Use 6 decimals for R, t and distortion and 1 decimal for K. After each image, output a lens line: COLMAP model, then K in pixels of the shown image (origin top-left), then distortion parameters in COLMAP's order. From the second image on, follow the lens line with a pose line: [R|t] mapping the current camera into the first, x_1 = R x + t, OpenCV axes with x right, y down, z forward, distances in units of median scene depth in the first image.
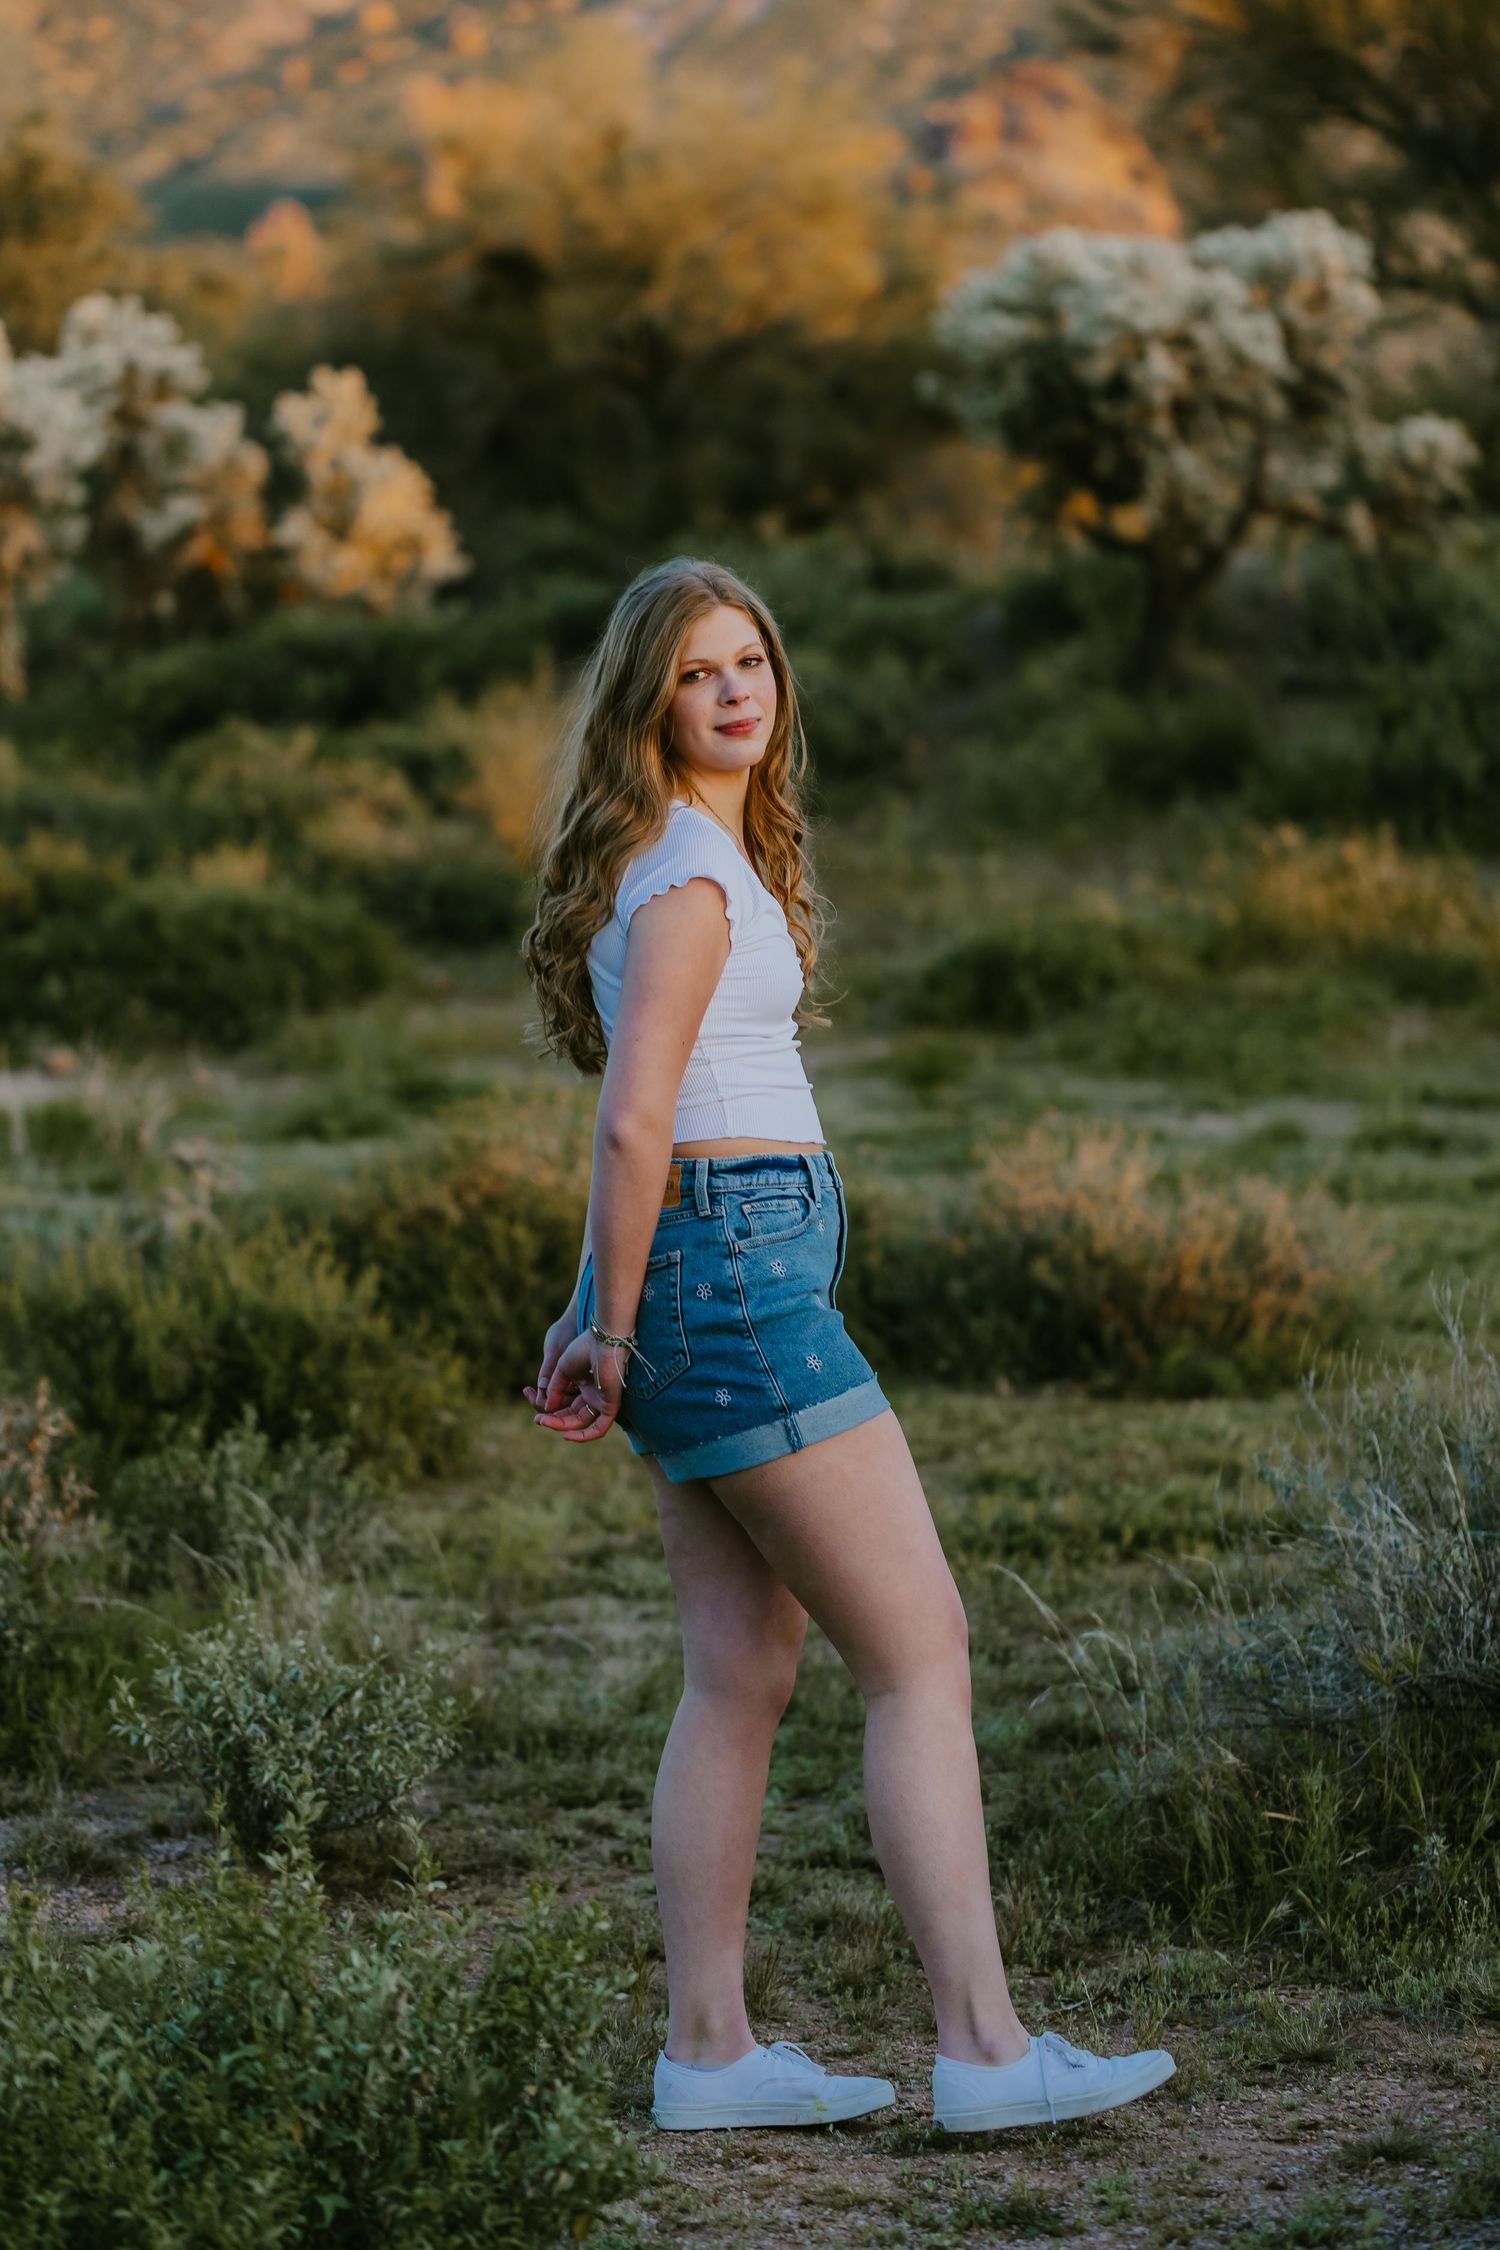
lens RADIAL K [[7606.5, 0, 526.6], [0, 7606.5, 1004.9], [0, 0, 1]] dist [0.007380, 0.109822]
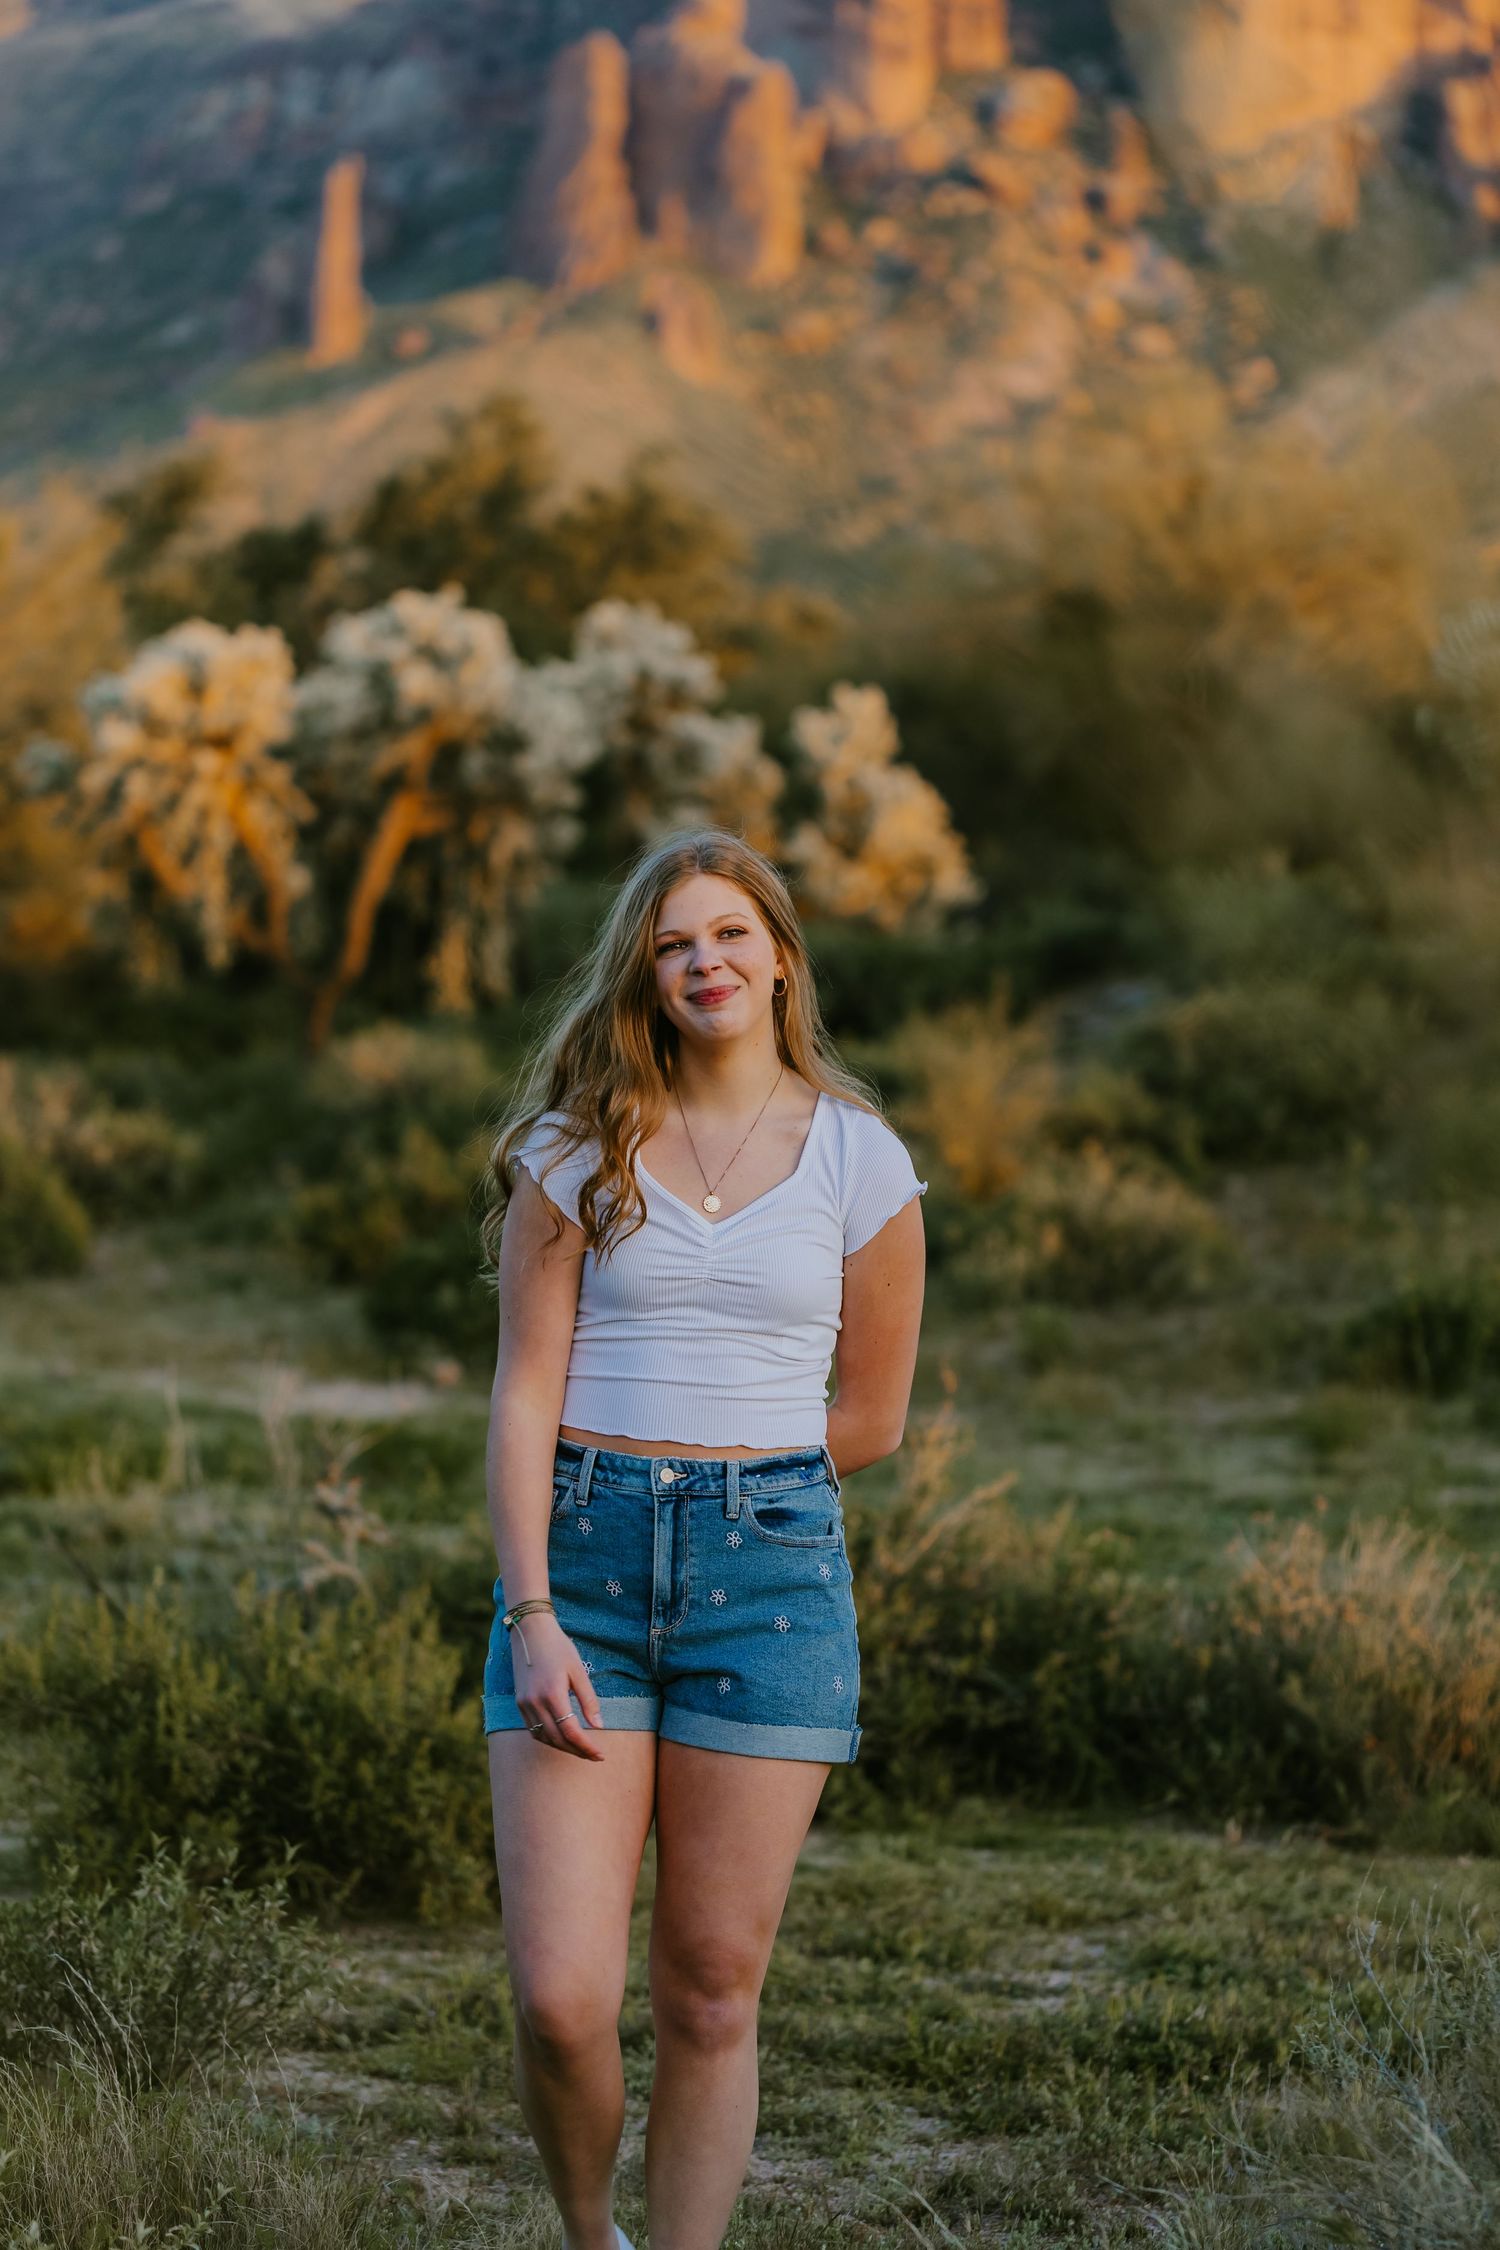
lens RADIAL K [[6809.1, 0, 557.3], [0, 6809.1, 1124.9], [0, 0, 1]] dist [0.020484, -0.167059]
pose [[0.993784, 0.047090, -0.100871, 0.030728], [-0.049786, 0.998463, -0.024371, -0.002950], [0.099568, 0.029241, 0.994601, 0.119913]]
